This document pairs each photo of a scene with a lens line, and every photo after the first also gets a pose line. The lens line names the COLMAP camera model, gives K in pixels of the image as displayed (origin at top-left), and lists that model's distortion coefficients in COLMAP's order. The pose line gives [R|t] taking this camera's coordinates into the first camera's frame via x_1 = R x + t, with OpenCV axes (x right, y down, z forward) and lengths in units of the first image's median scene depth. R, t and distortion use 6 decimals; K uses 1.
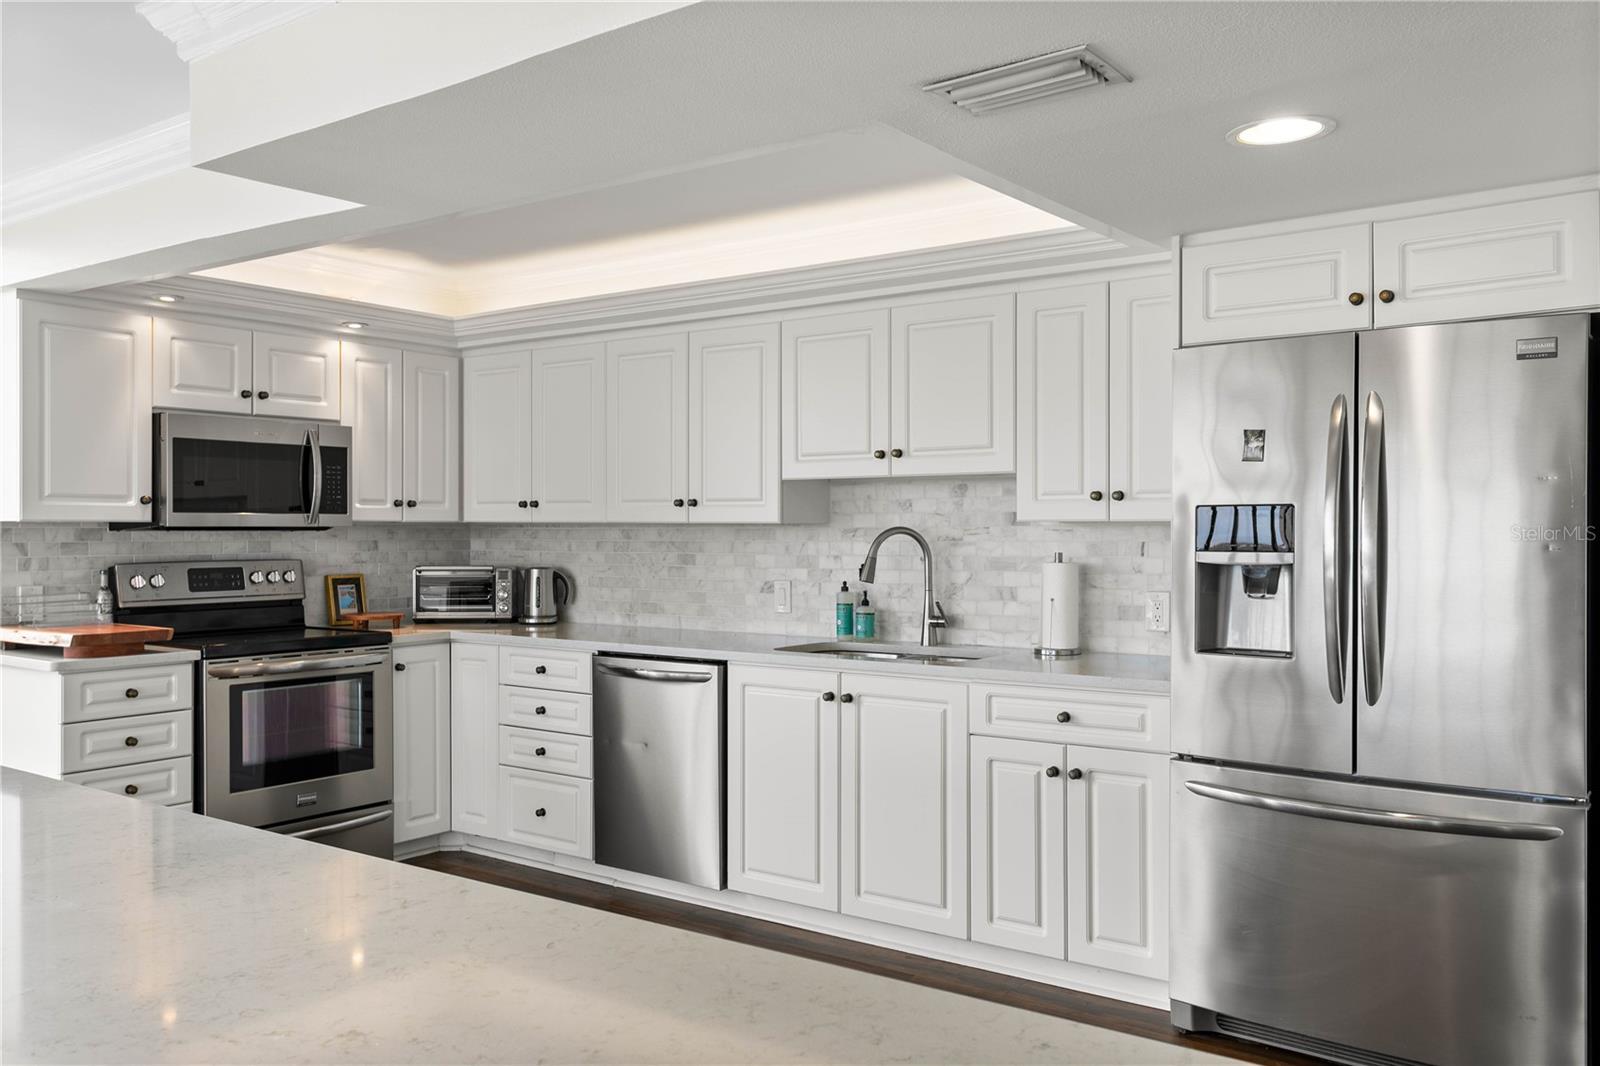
lens RADIAL K [[1299.8, 0, 778.7], [0, 1299.8, 528.9], [0, 0, 1]] dist [0.011340, 0.004198]
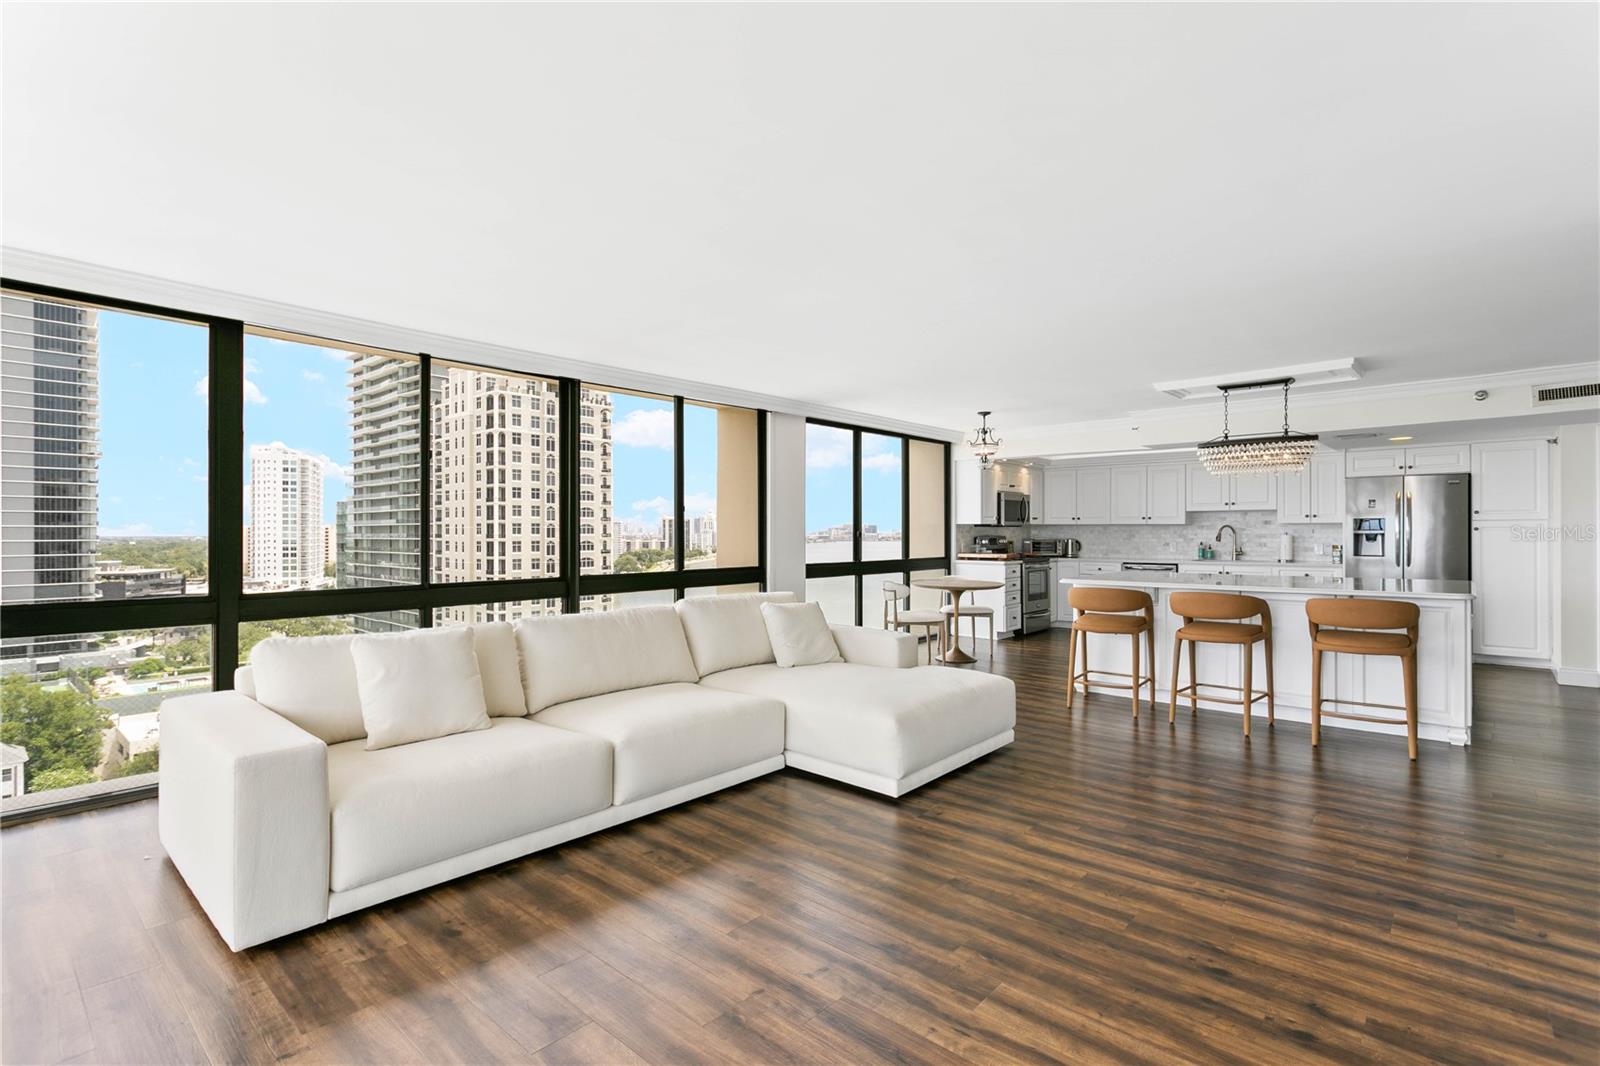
lens RADIAL K [[756.2, 0, 778.2], [0, 756.2, 531.9], [0, 0, 1]] dist [0.003199, 0.001158]
pose [[0.995366, -0.002100, -0.096141, -0.807970], [0.002169, 0.999997, 0.000613, 0.011721], [0.096139, -0.000819, 0.995368, -0.984079]]
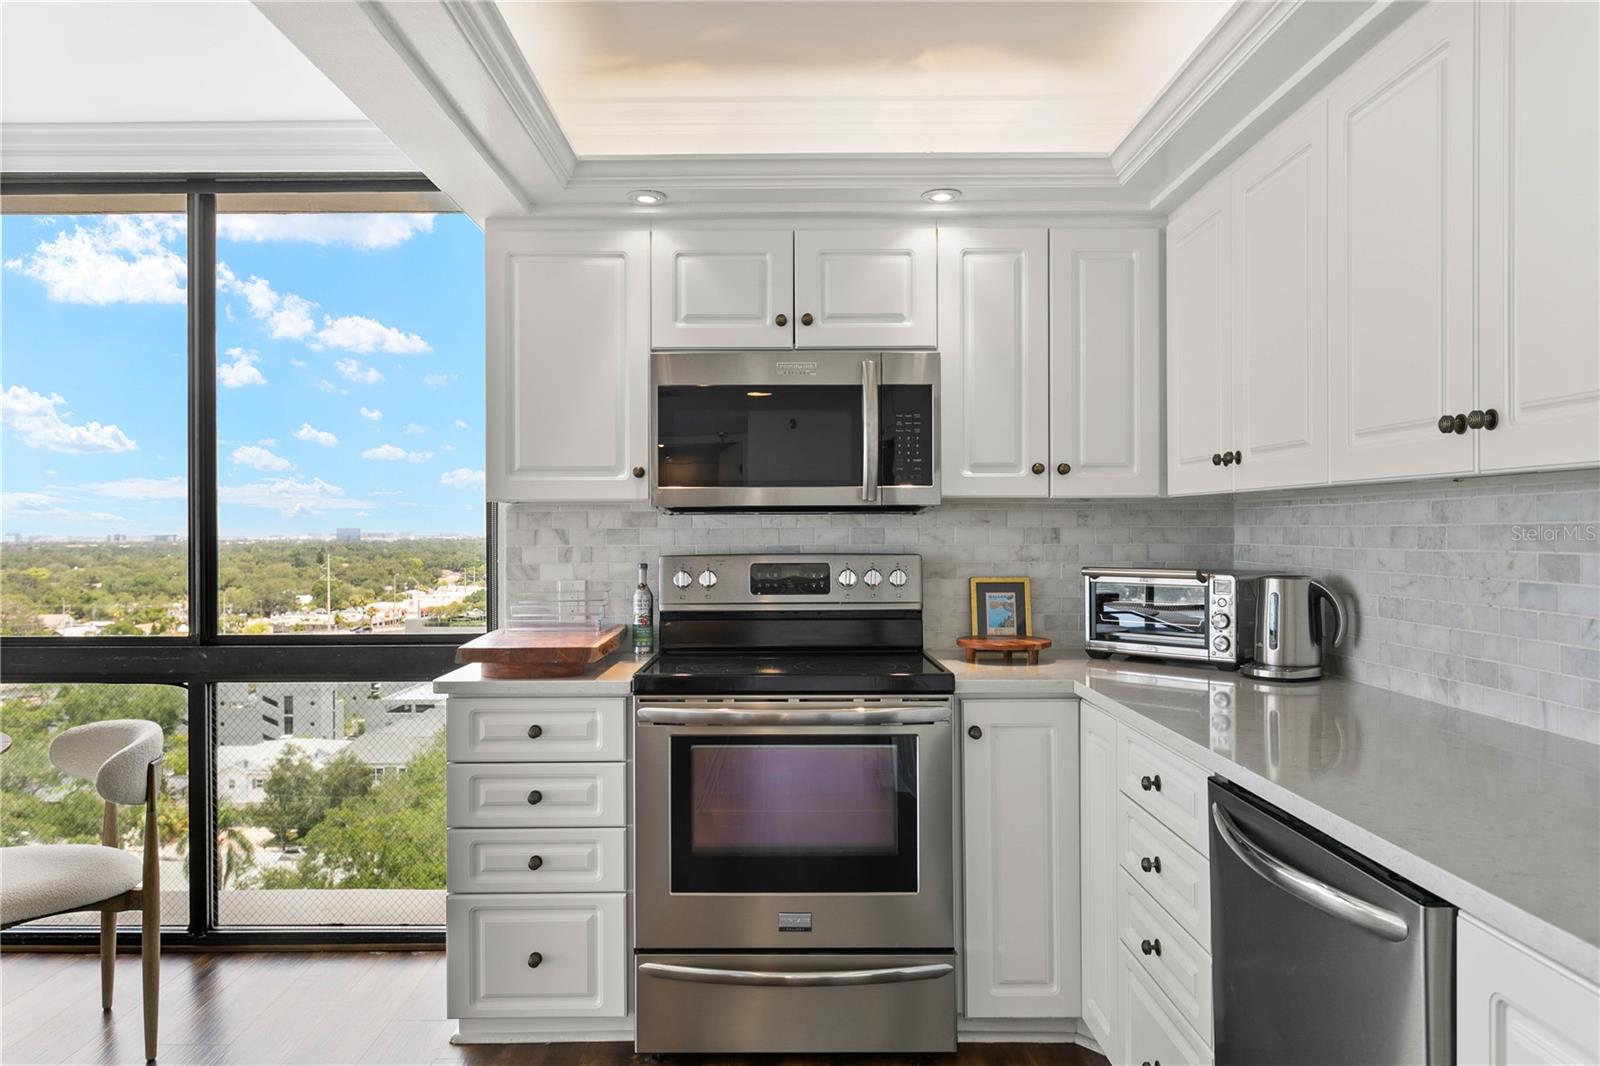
lens RADIAL K [[1087.2, 0, 774.5], [0, 1087.2, 534.4], [0, 0, 1]] dist [-0.000599, 0.001279]
pose [[0.594982, 0.000797, -0.803739, 0.064883], [0.003702, 0.999986, 0.003732, 0.011094], [0.803731, -0.005196, 0.594971, 0.636464]]
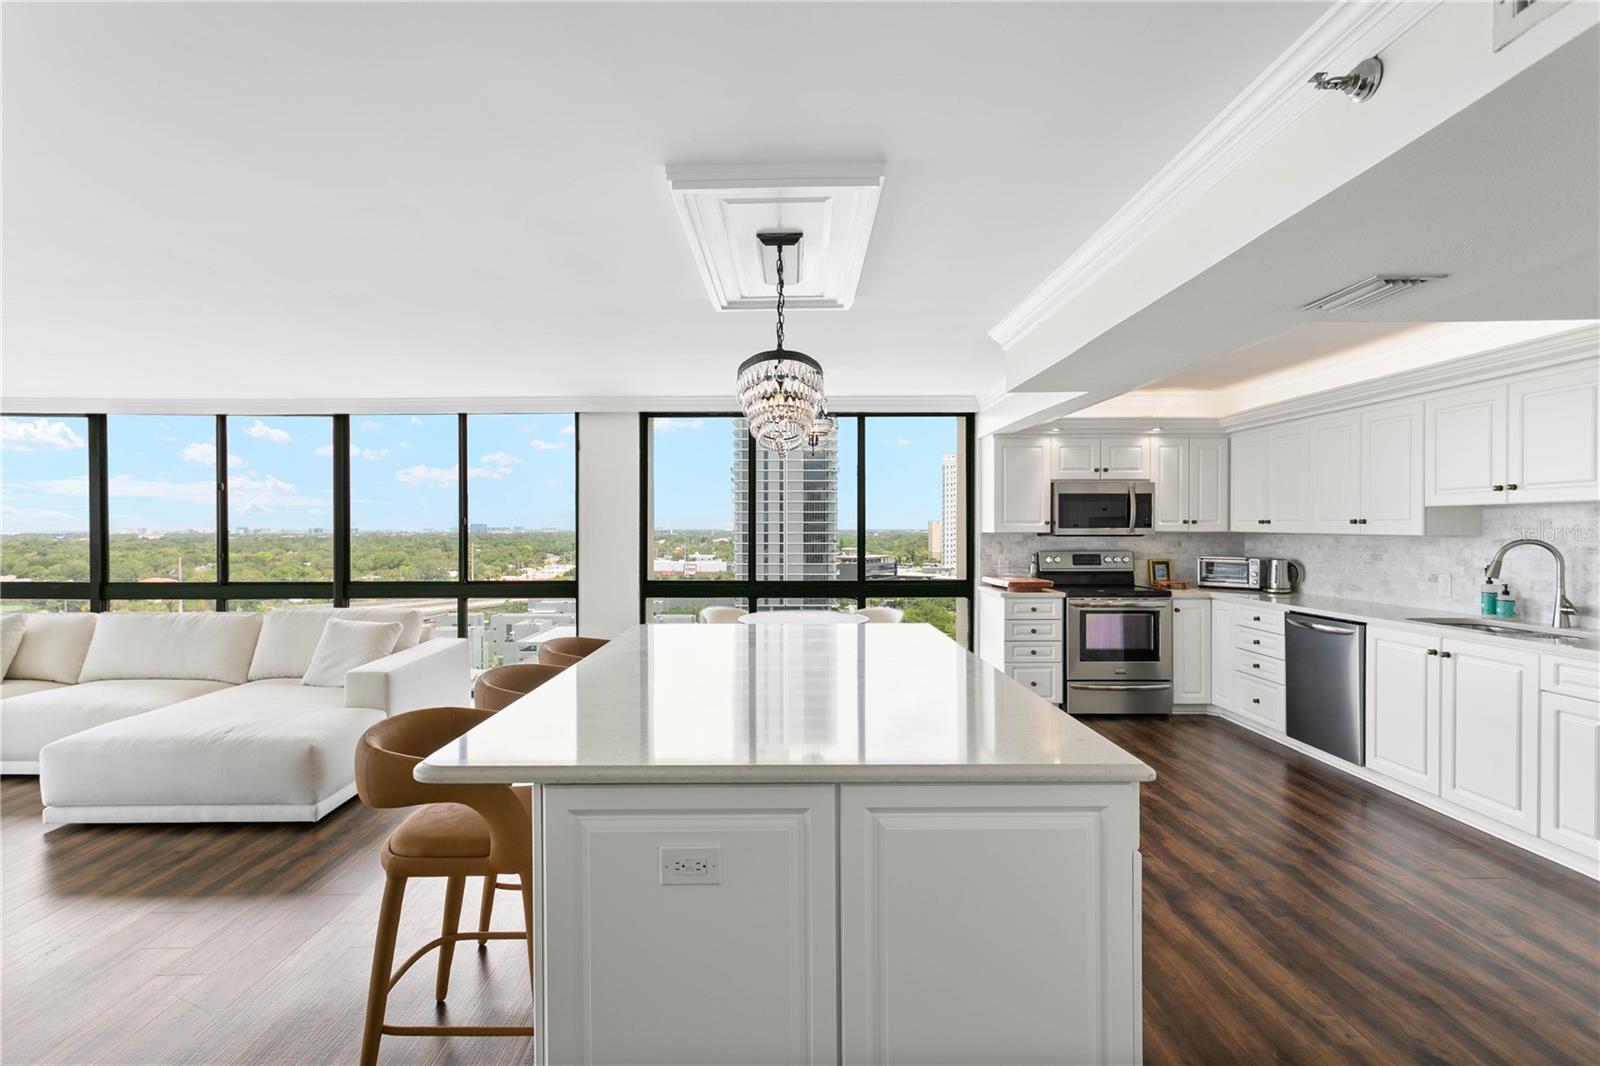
lens RADIAL K [[750.7, 0, 780.6], [0, 750.7, 534.1], [0, 0, 1]] dist [0.001758, 0.000553]
pose [[0.598360, 0.006889, -0.801198, 0.237613], [0.001189, 0.999954, 0.009486, -0.014313], [0.801227, -0.006629, 0.598324, -0.104603]]
